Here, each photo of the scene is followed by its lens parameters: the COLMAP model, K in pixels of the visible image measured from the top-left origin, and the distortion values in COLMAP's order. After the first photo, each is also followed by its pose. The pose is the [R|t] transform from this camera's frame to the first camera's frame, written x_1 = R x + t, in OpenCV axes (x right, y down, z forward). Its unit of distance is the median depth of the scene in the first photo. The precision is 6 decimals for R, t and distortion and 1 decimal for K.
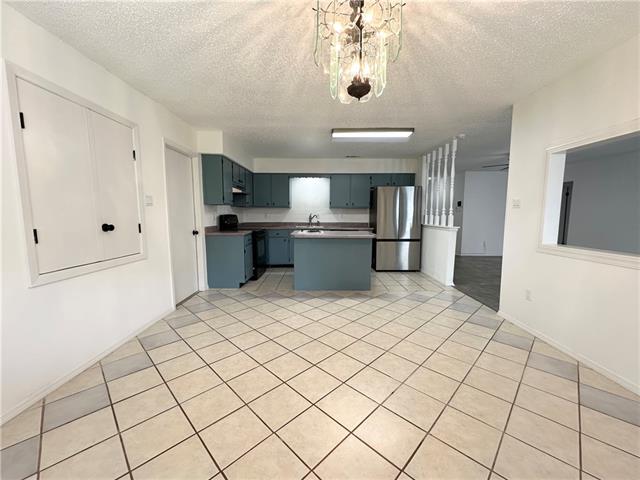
lens RADIAL K [[256.6, 0, 320.5], [0, 256.6, 238.8], [0, 0, 1]] dist [-0.000814, -0.000047]
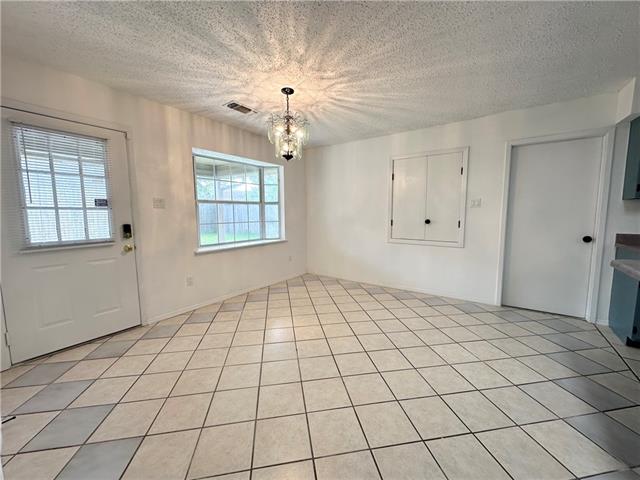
lens RADIAL K [[256.6, 0, 320.5], [0, 256.6, 238.8], [0, 0, 1]] dist [-0.000814, -0.000047]
pose [[-0.584445, 0.084542, -0.807017, 0.408270], [-0.077783, 0.984141, 0.159428, -0.060996], [0.807696, 0.155949, -0.568600, 0.584231]]
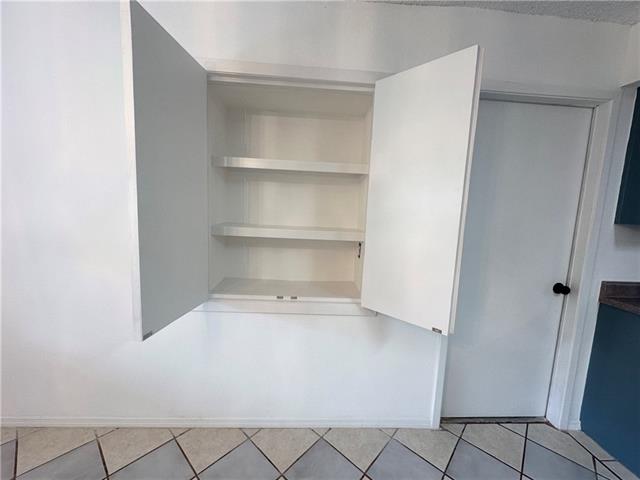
lens RADIAL K [[256.6, 0, 320.5], [0, 256.6, 238.8], [0, 0, 1]] dist [-0.000814, -0.000047]
pose [[0.048524, 0.120606, -0.991514, -0.072654], [-0.146507, 0.982806, 0.112377, -0.069473], [0.988019, 0.139811, 0.065359, 0.416289]]
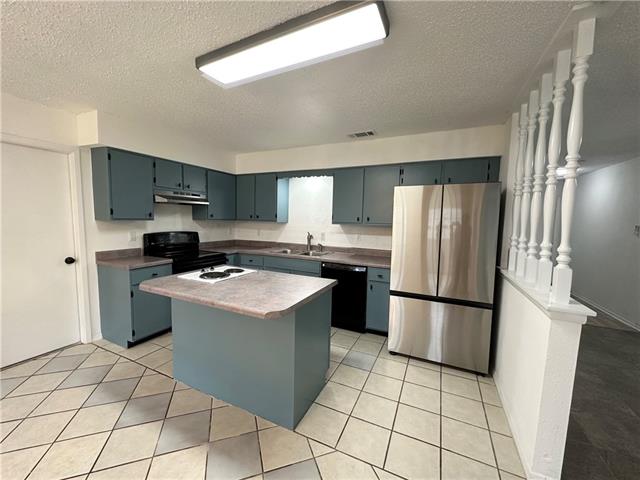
lens RADIAL K [[256.6, 0, 320.5], [0, 256.6, 238.8], [0, 0, 1]] dist [-0.000814, -0.000047]
pose [[0.900943, 0.051107, -0.430917, 0.309838], [-0.061285, 0.998073, -0.009759, -0.086787], [0.429588, 0.035201, 0.902339, 0.483692]]
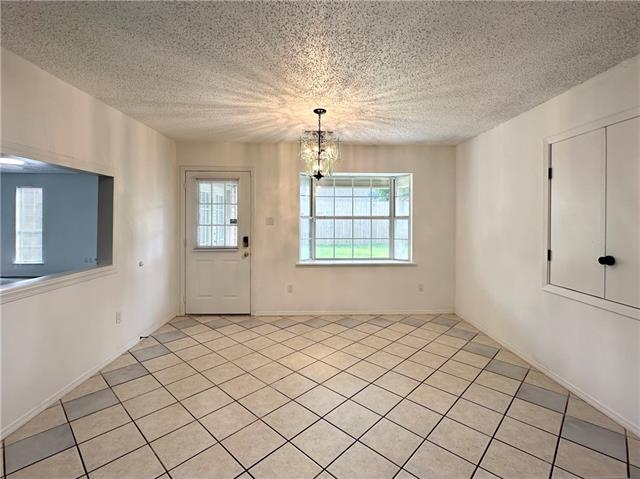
lens RADIAL K [[300.5, 0, 321.0], [0, 300.5, 220.7], [0, 0, 1]] dist [-0.001230, -0.000194]
pose [[-0.999718, -0.005794, -0.023049, 0.048945], [-0.008174, 0.994488, 0.104528, -0.107402], [0.022316, 0.104687, -0.994255, 0.787253]]
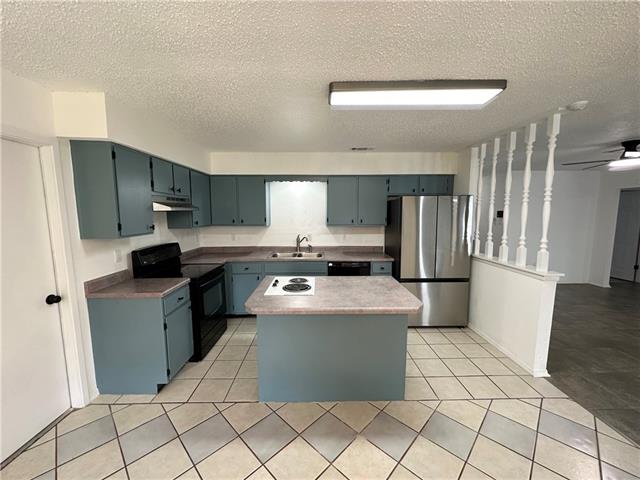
lens RADIAL K [[256.6, 0, 320.5], [0, 256.6, 238.8], [0, 0, 1]] dist [-0.000814, -0.000047]
pose [[0.999936, -0.005987, 0.009641, 0.014956], [0.005929, 0.999964, 0.006093, -0.102881], [-0.009677, -0.006036, 0.999935, 0.368270]]
